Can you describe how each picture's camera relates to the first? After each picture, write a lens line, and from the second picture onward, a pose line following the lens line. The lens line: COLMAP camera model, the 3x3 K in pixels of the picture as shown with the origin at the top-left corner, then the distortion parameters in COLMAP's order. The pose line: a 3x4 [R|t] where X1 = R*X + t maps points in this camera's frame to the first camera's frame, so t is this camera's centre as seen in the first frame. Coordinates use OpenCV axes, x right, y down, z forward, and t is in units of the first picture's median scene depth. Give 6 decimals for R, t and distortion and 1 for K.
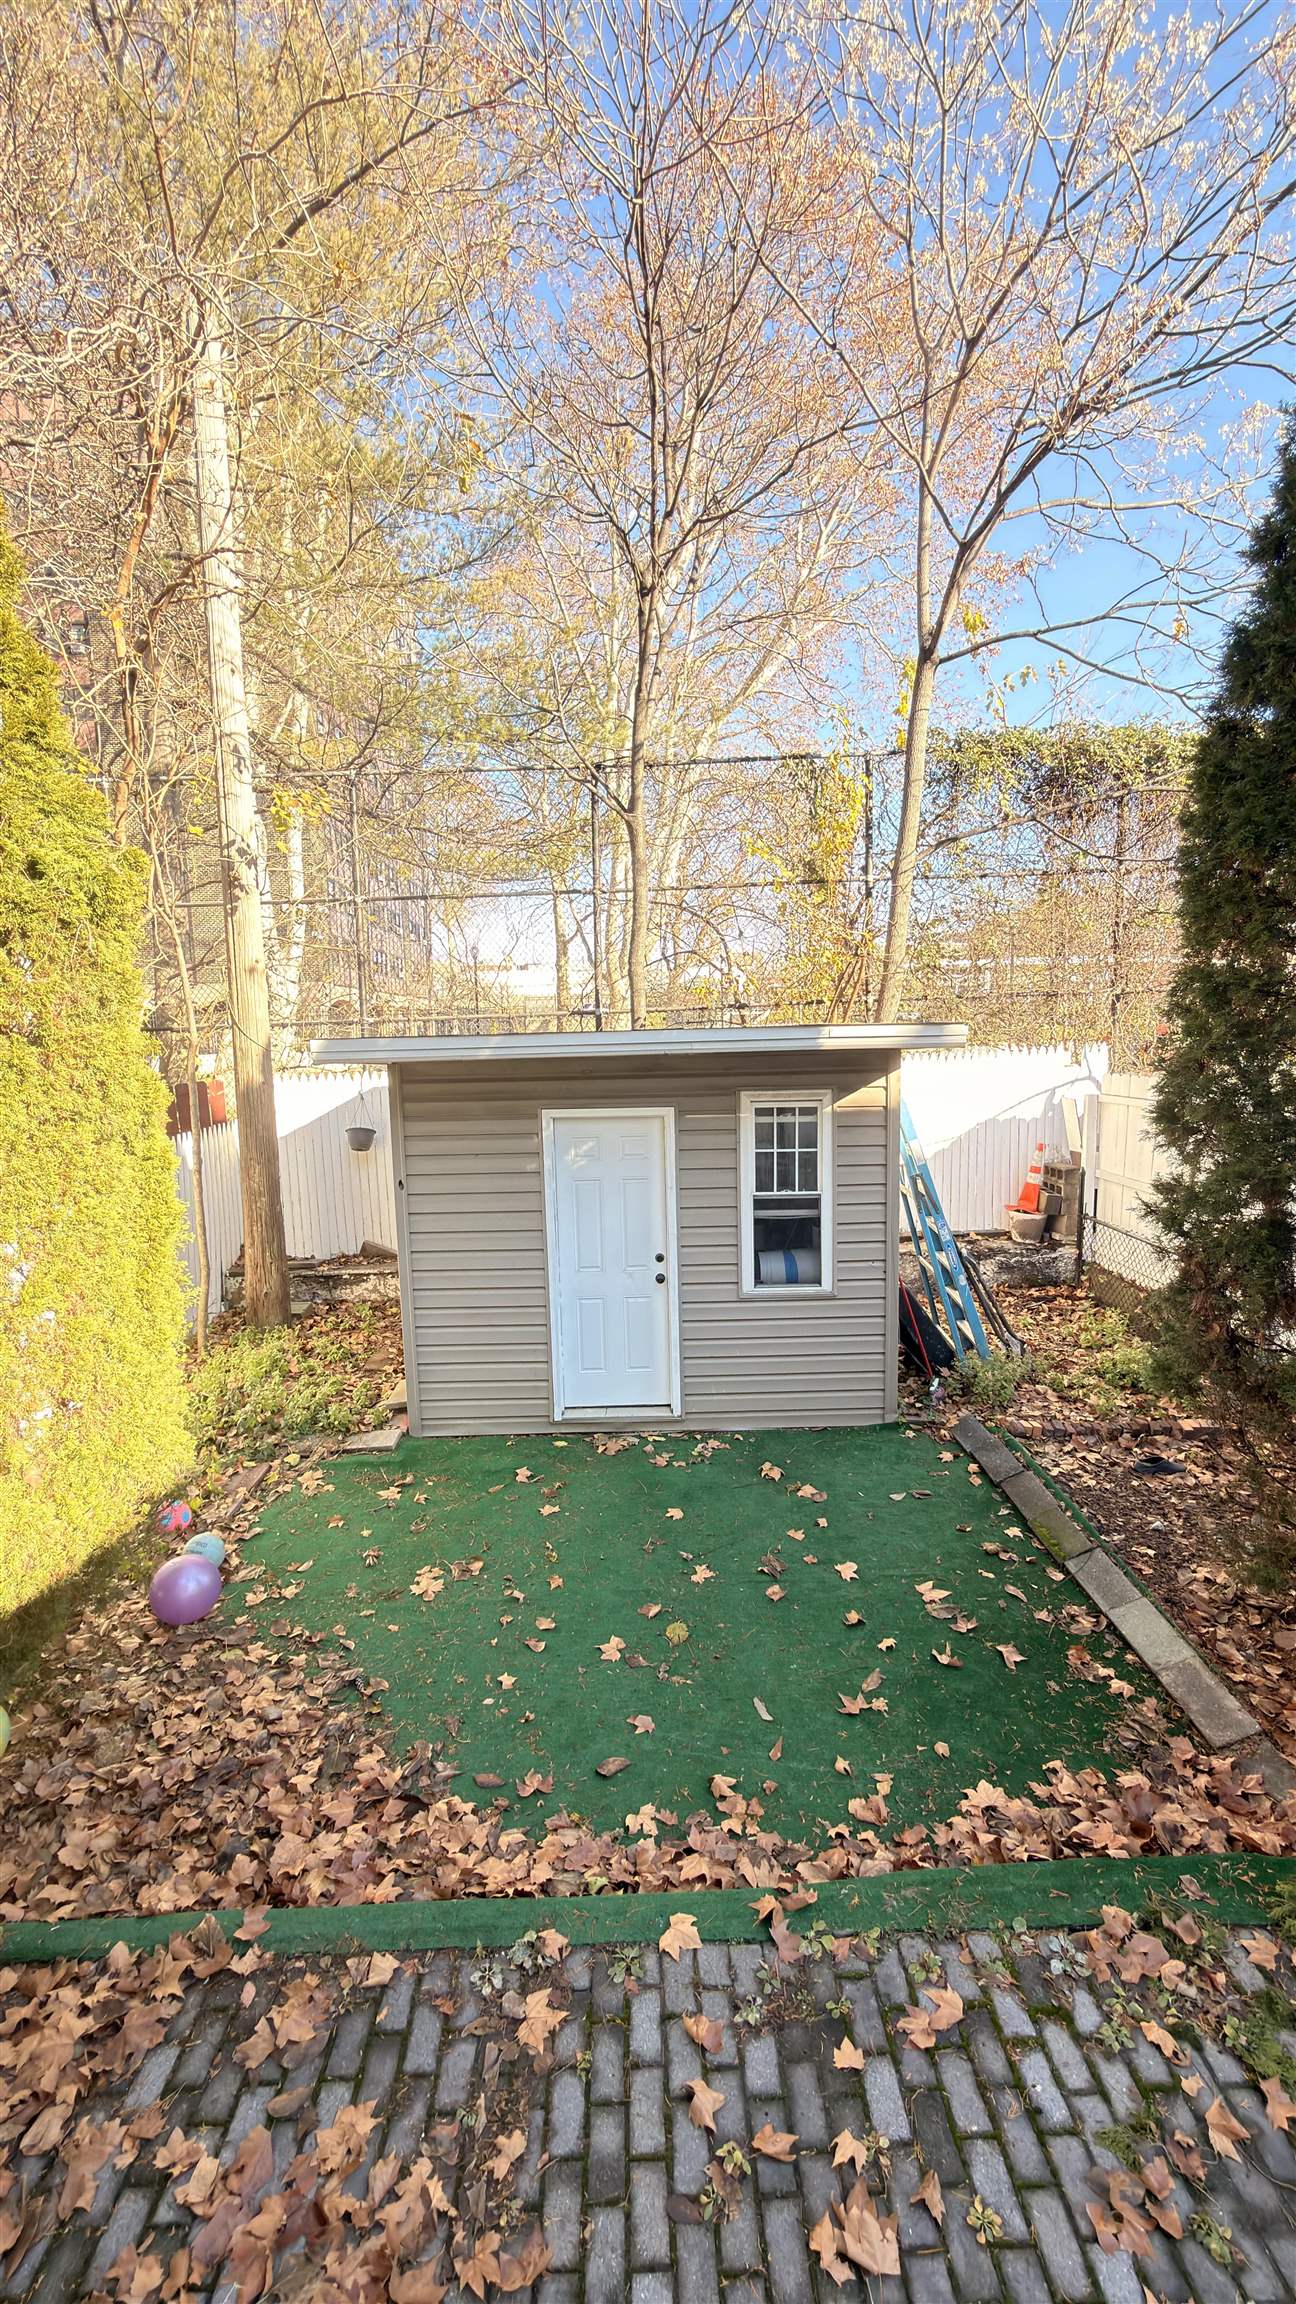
lens RADIAL K [[909.7, 0, 647.0], [0, 909.7, 1157.5], [0, 0, 1]] dist [0.002137, -0.000256]
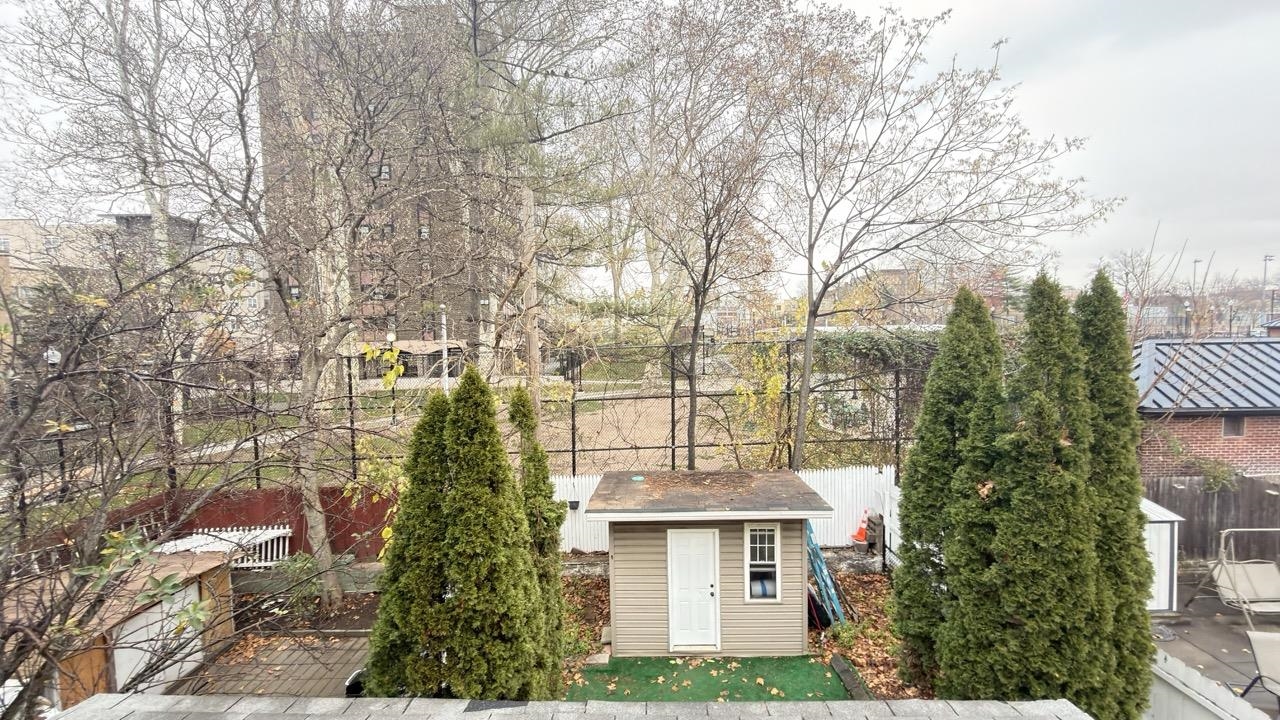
lens RADIAL K [[505.4, 0, 642.7], [0, 505.4, 365.8], [0, 0, 1]] dist [0.002137, -0.000256]
pose [[0.999681, 0.005903, -0.024570, -0.155614], [-0.007773, 0.997023, -0.076716, -0.409953], [0.024044, 0.076883, 0.996750, -0.476751]]
